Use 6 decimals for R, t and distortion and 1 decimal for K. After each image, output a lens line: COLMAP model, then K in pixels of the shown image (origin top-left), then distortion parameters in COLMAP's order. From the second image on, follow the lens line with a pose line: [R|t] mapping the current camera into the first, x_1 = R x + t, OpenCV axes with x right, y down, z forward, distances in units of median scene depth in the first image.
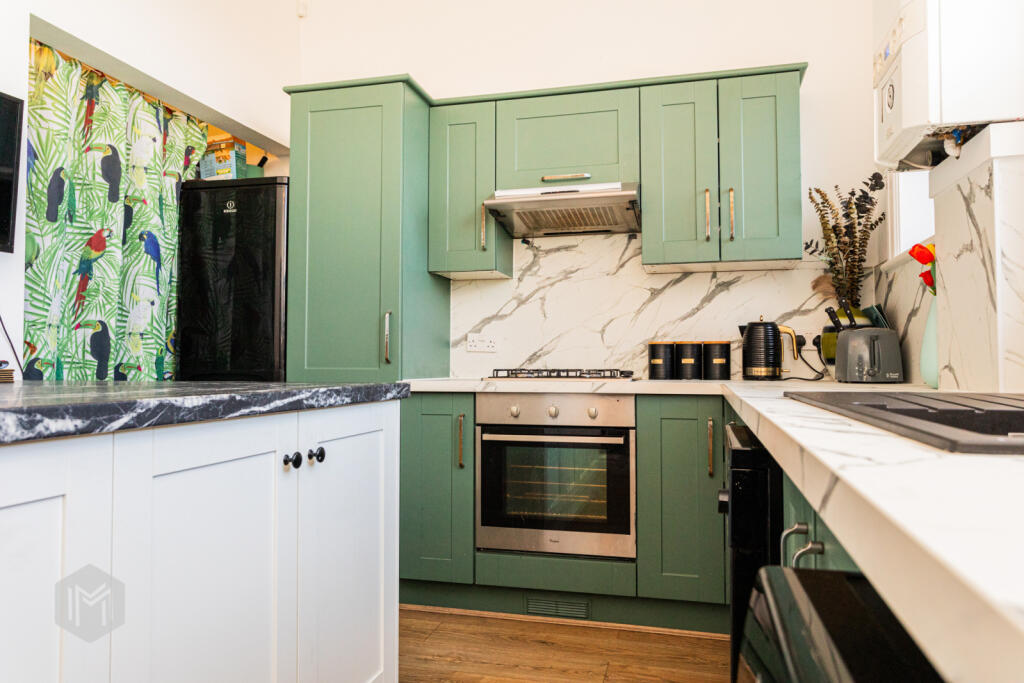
lens RADIAL K [[727.7, 0, 511.3], [0, 727.7, 338.0], [0, 0, 1]] dist [0.010598, 0.006511]
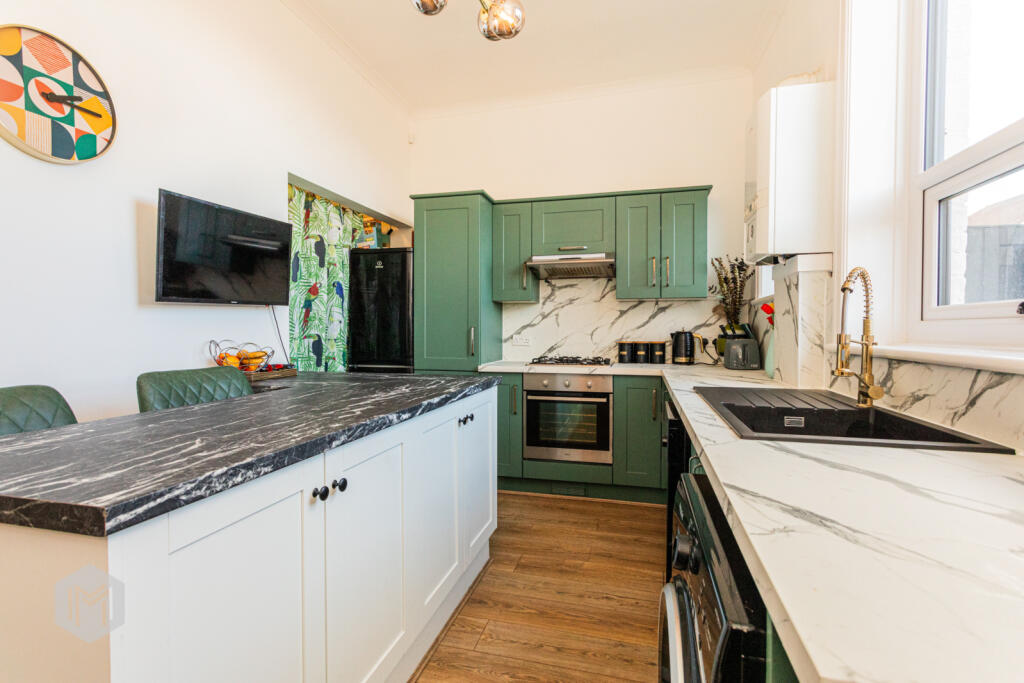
lens RADIAL K [[495.4, 0, 512.7], [0, 495.4, 340.1], [0, 0, 1]] dist [0.003959, 0.000058]
pose [[1.000000, -0.000025, 0.000473, -0.073555], [-0.000003, 0.998322, 0.057913, -0.074122], [-0.000474, -0.057913, 0.998321, -0.207978]]
